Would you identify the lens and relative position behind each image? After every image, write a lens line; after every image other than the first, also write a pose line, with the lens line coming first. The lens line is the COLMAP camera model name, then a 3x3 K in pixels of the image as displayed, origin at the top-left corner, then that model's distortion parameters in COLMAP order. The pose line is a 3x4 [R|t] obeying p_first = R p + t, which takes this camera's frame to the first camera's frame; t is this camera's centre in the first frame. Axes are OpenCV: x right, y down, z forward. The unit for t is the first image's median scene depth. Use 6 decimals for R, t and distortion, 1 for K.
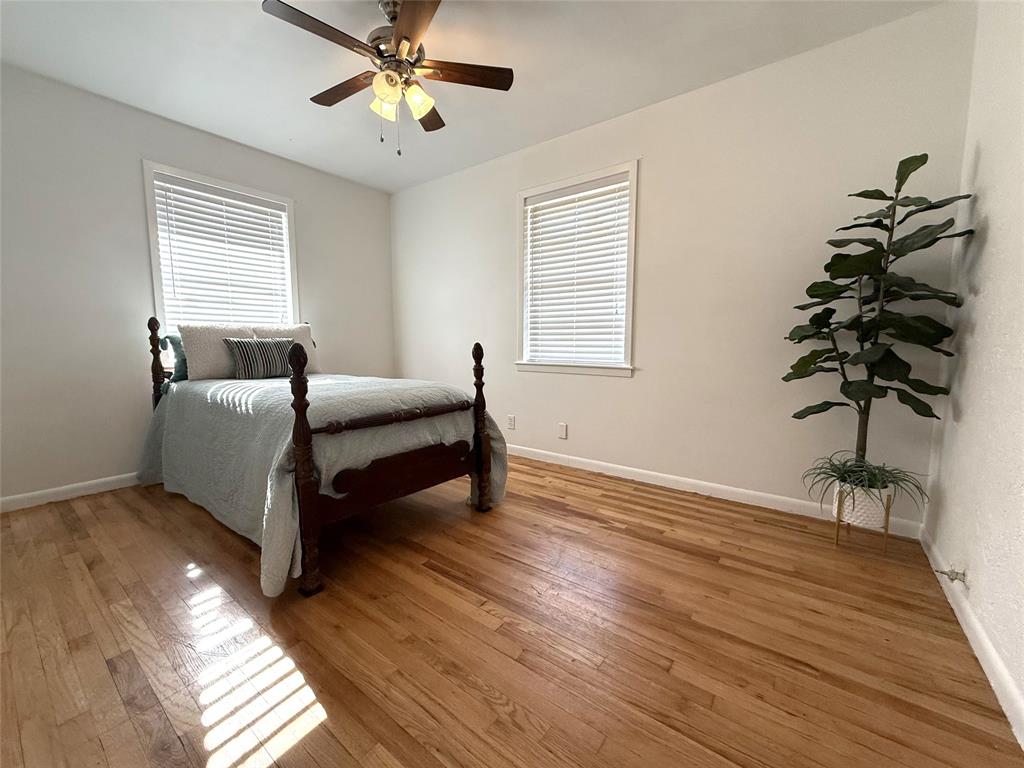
lens RADIAL K [[411.1, 0, 510.2], [0, 411.1, 387.1], [0, 0, 1]] dist [-0.000725, -0.000314]
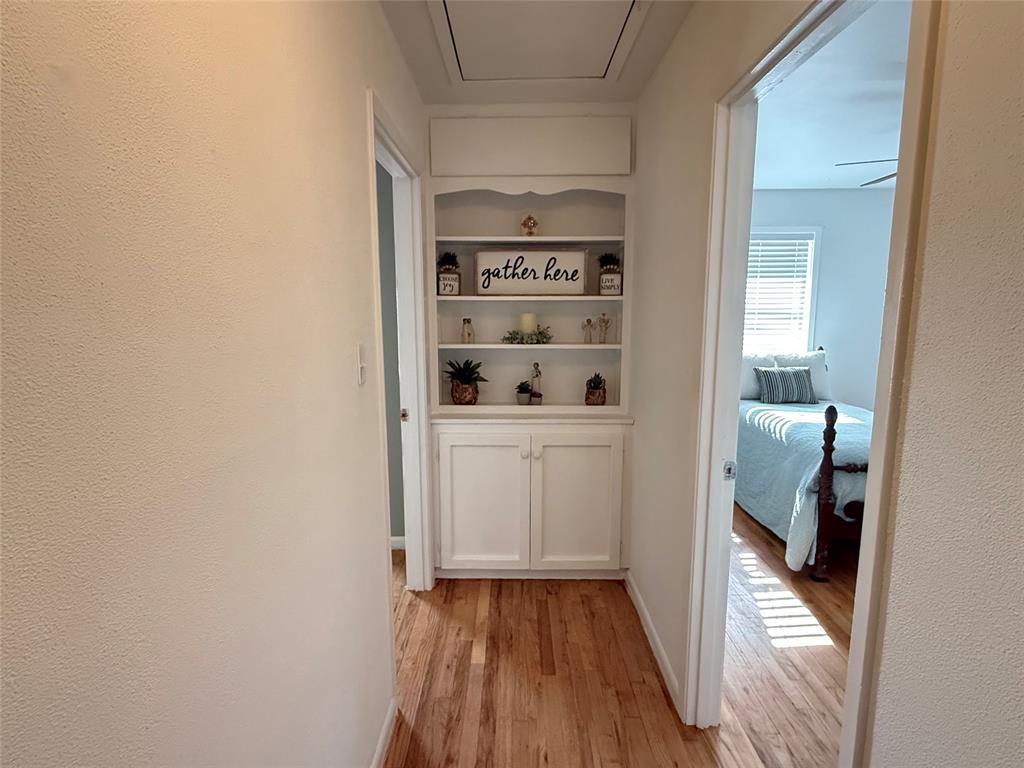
lens RADIAL K [[546.1, 0, 512.4], [0, 546.1, 390.0], [0, 0, 1]] dist [0.000300, 0.000986]
pose [[0.607877, 0.118176, -0.785188, 0.262585], [-0.082217, 0.992915, 0.085789, -0.214369], [0.789763, 0.012407, 0.613286, -0.954177]]
